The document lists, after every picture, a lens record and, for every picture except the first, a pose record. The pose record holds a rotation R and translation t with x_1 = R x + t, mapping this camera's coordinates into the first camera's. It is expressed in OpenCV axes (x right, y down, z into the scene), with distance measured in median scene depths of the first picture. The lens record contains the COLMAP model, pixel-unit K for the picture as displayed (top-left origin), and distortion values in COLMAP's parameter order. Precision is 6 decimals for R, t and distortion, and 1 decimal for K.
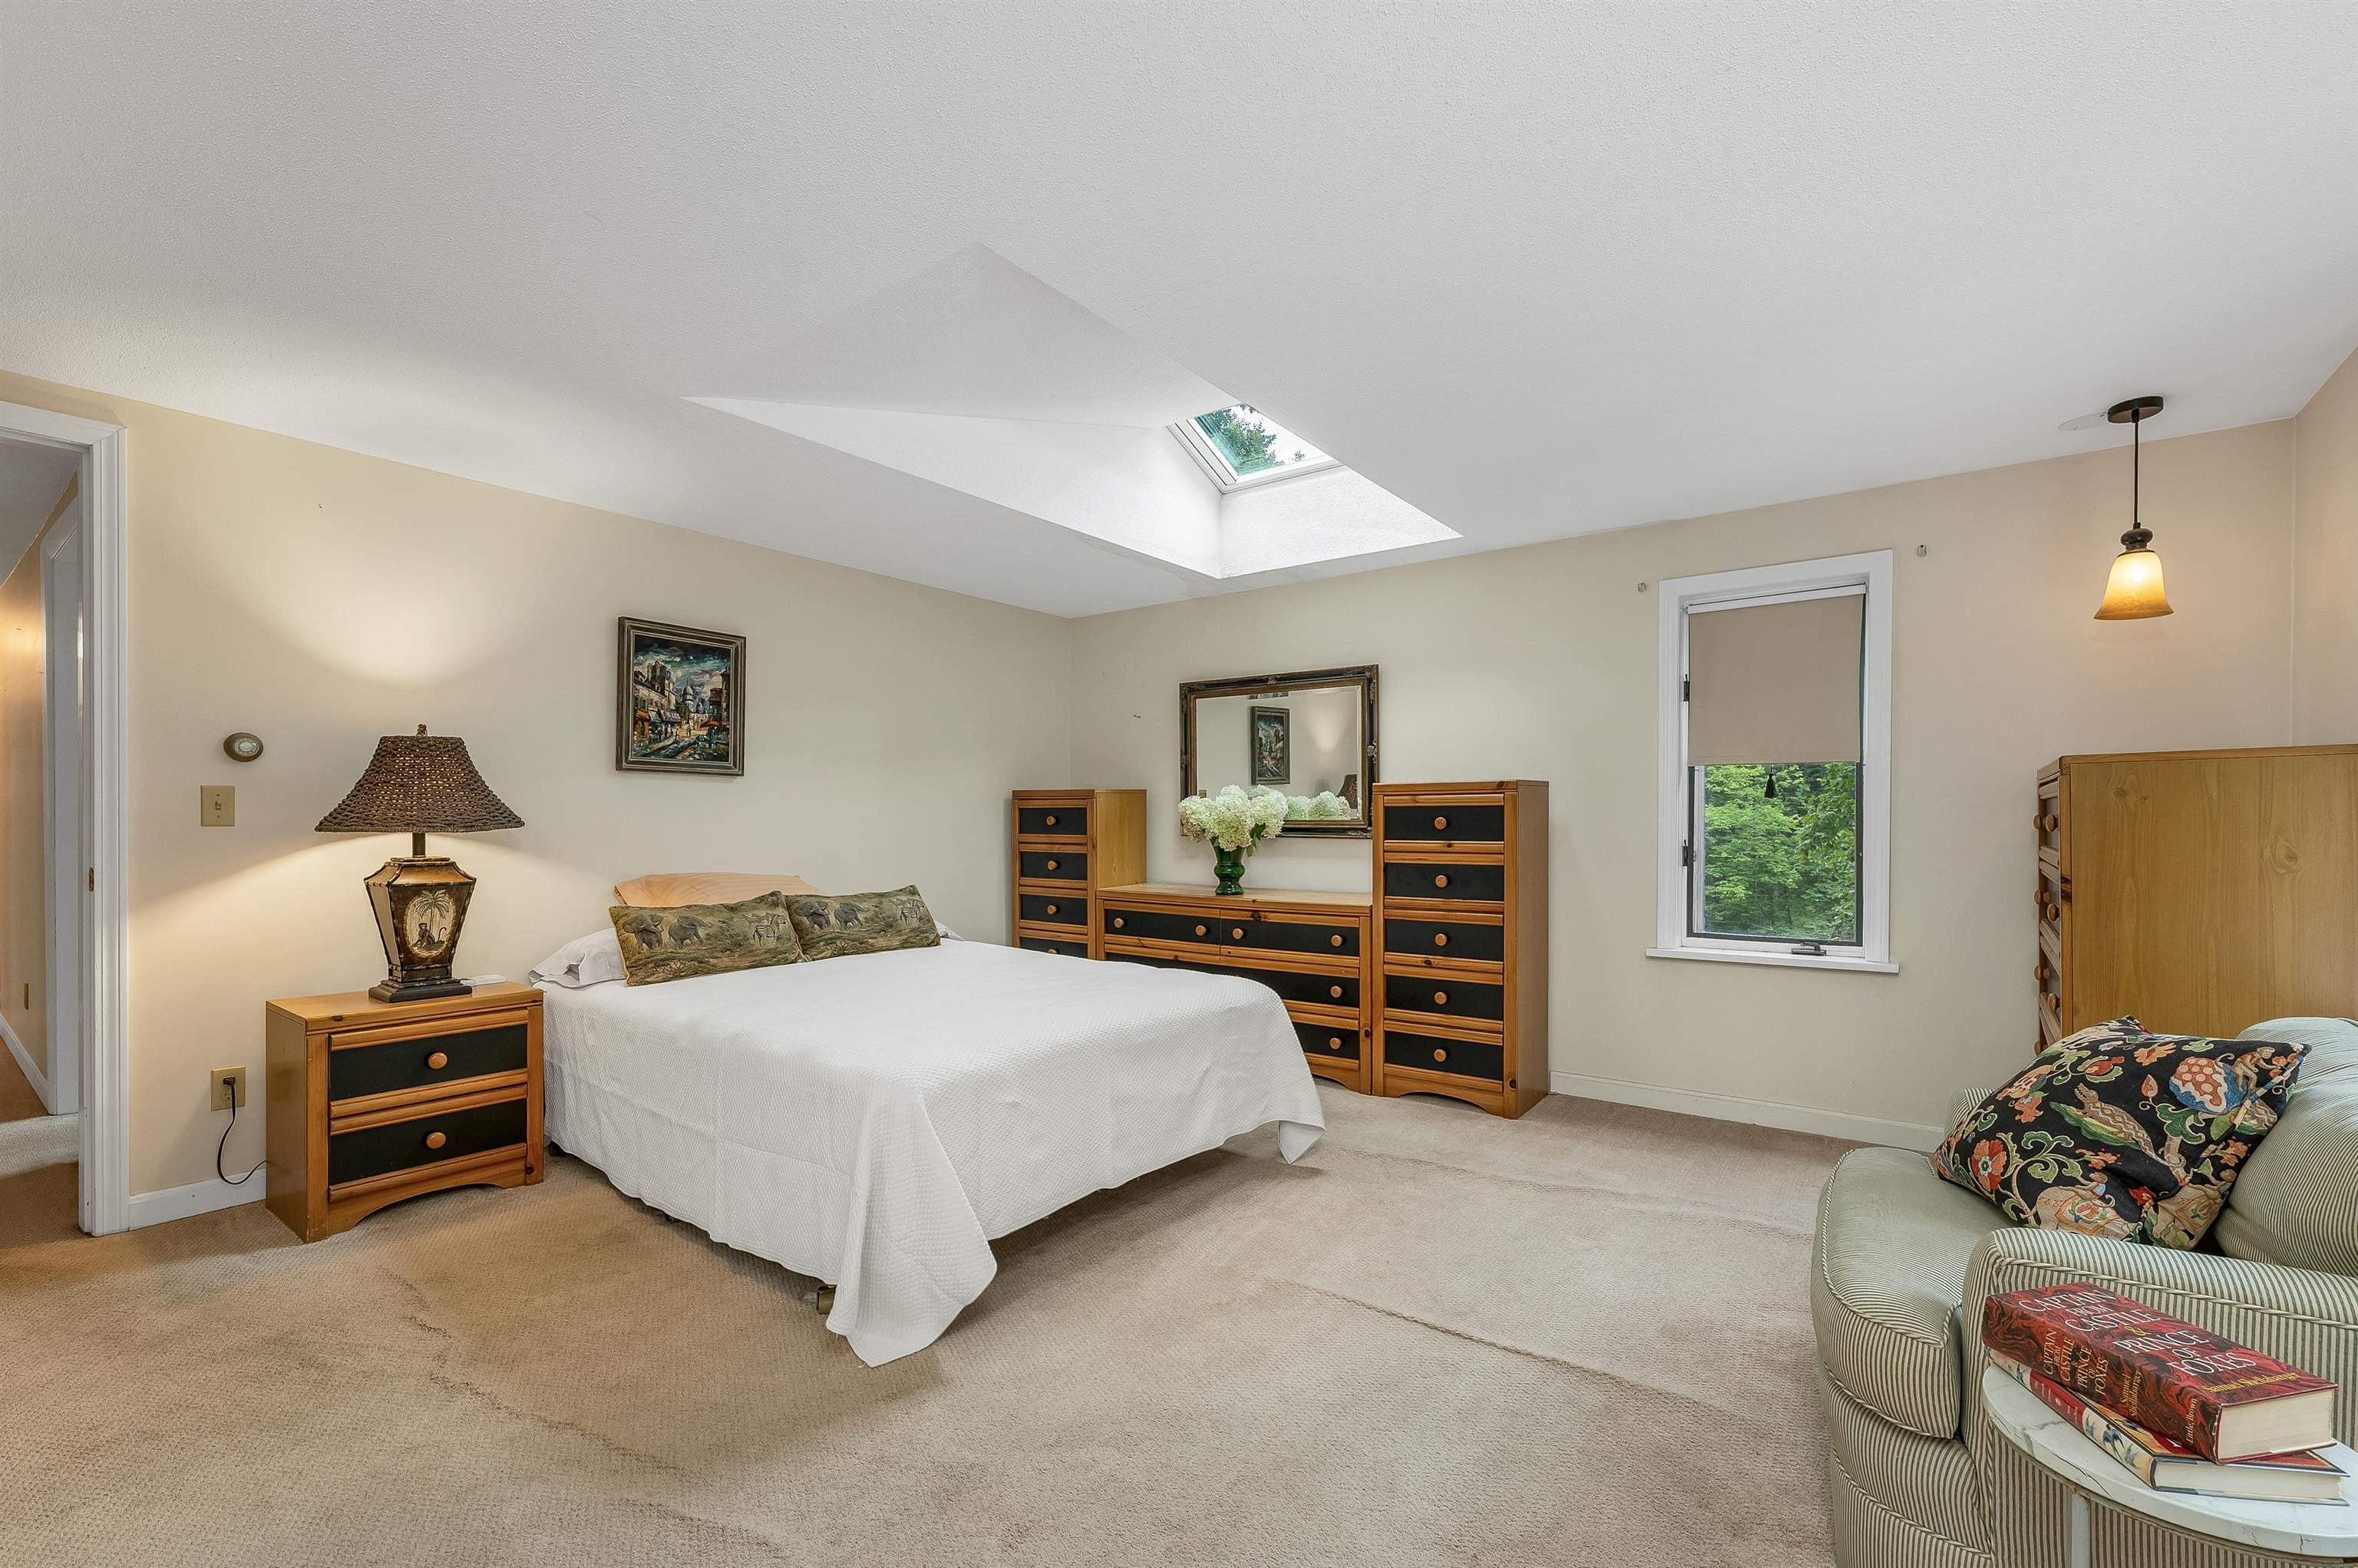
lens RADIAL K [[991.9, 0, 1165.5], [0, 991.9, 810.4], [0, 0, 1]] dist [-0.001541, -0.000280]
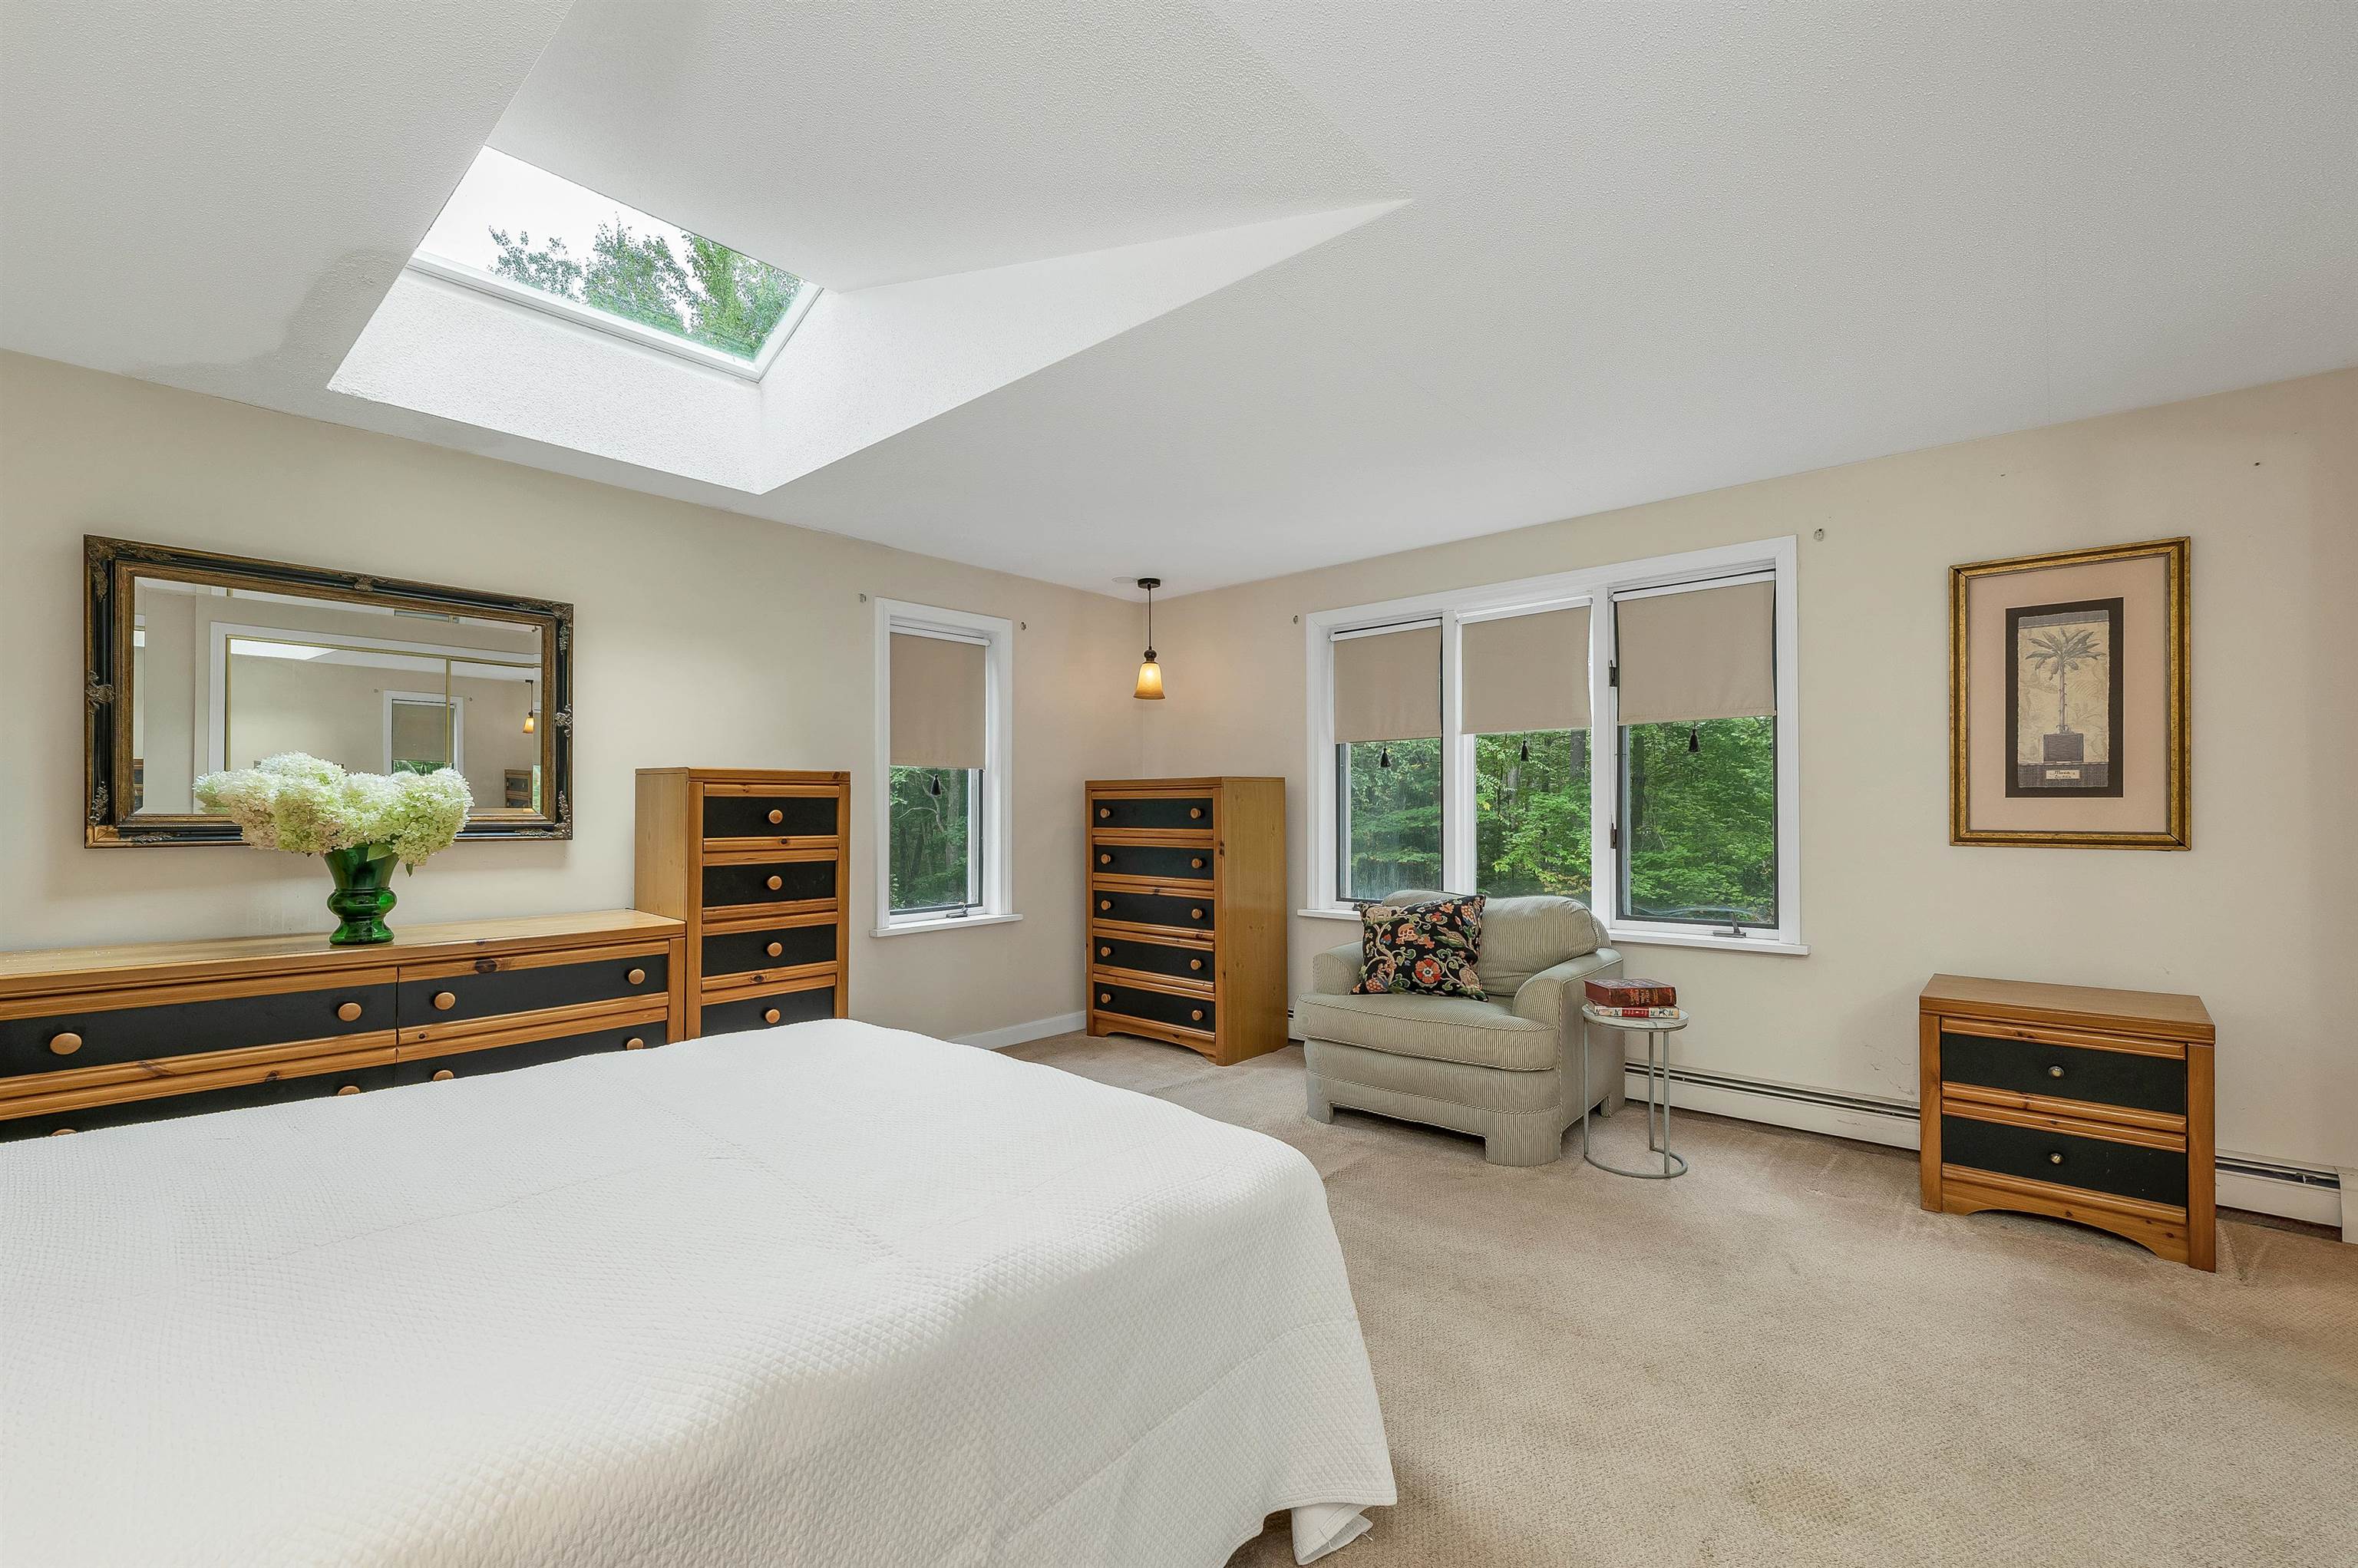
lens RADIAL K [[1011.4, 0, 1183.1], [0, 1011.4, 781.2], [0, 0, 1]] dist [0.015155, -0.000049]
pose [[0.074656, 0.030550, 0.996741, -0.582843], [-0.007650, 0.999519, -0.030062, 0.005672], [-0.997180, -0.005381, 0.074854, 0.560157]]
